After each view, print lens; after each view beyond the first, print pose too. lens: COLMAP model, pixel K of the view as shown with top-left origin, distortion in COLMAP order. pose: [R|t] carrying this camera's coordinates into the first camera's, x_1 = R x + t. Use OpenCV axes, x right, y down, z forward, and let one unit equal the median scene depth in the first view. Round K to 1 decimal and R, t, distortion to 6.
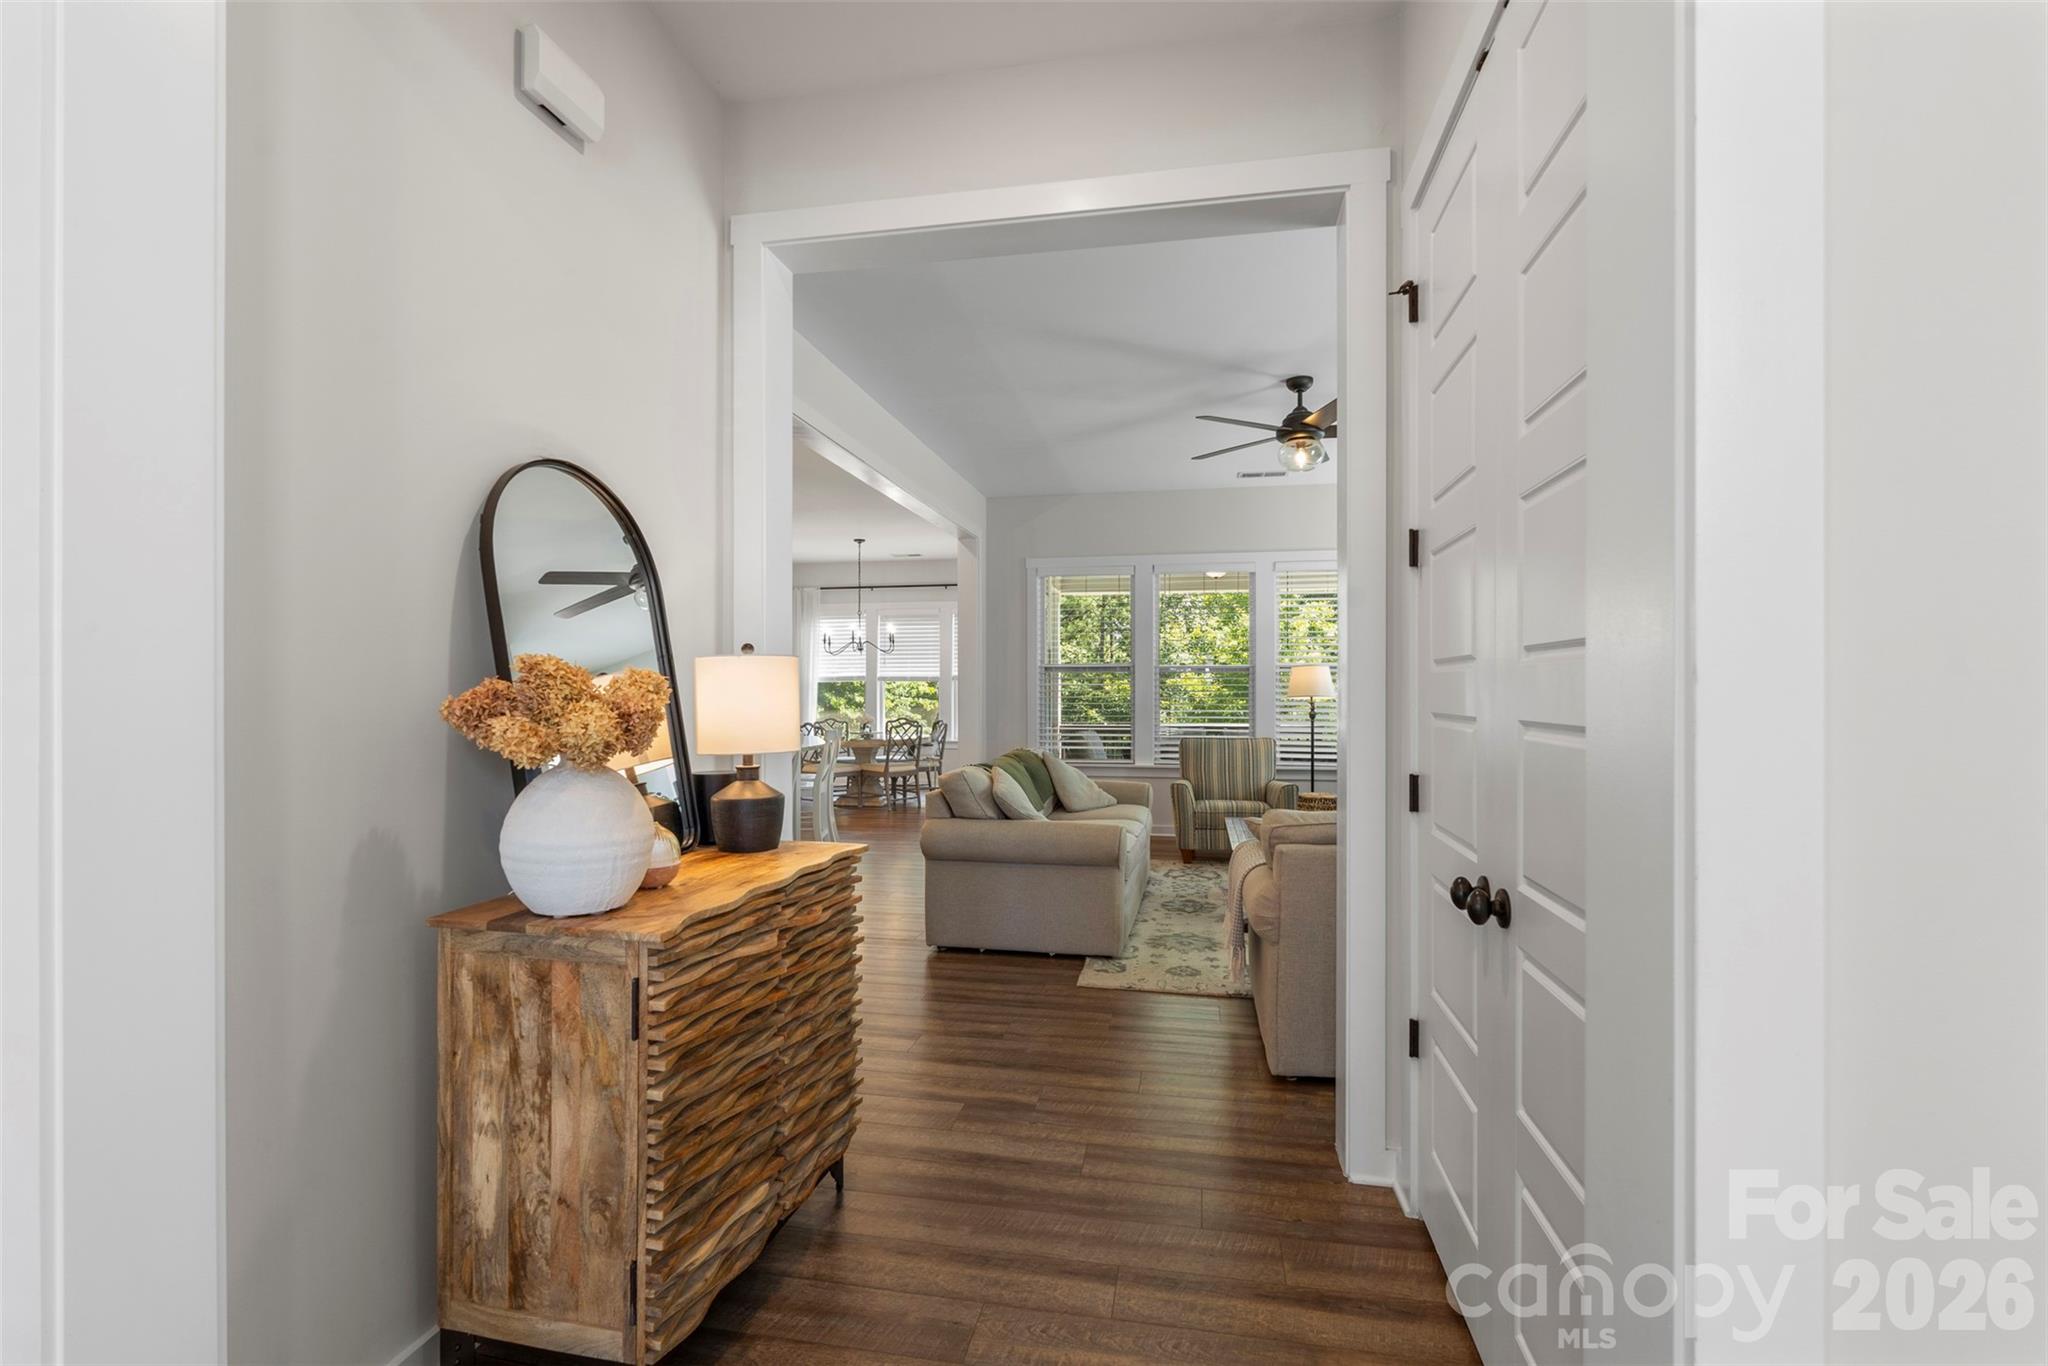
lens RADIAL K [[922.0, 0, 1031.1], [0, 922.0, 684.4], [0, 0, 1]] dist [-0.003241, -0.000387]
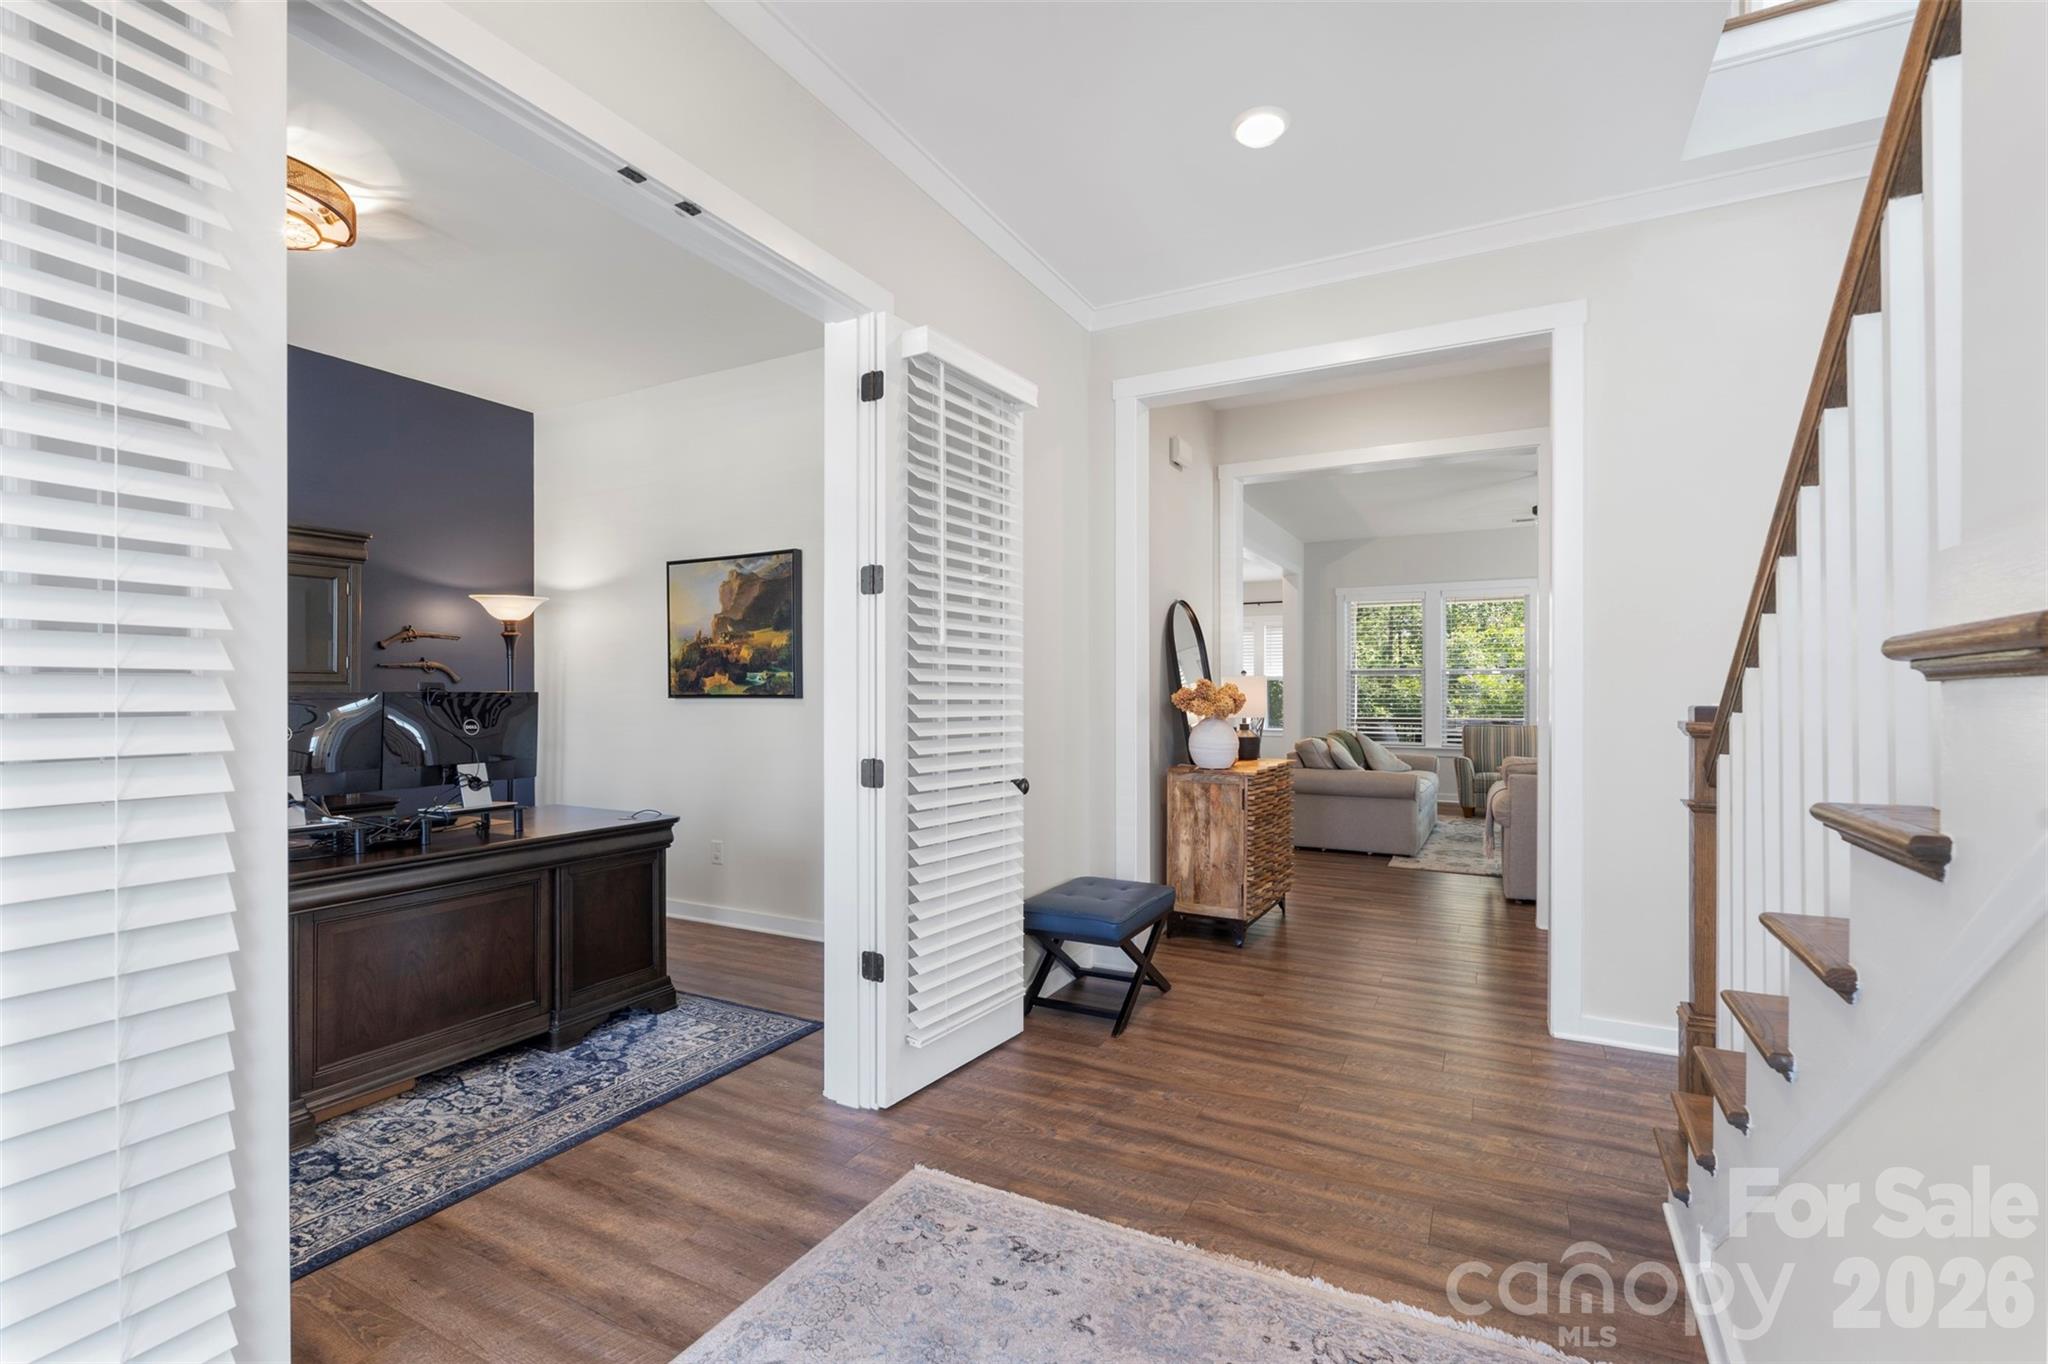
lens RADIAL K [[903.0, 0, 1025.3], [0, 903.0, 688.0], [0, 0, 1]] dist [0.001143, 0.000174]
pose [[0.954295, 0.000469, -0.298867, -0.081693], [0.001719, 0.999974, 0.007059, -0.009450], [0.298862, -0.007251, 0.954269, -0.696555]]
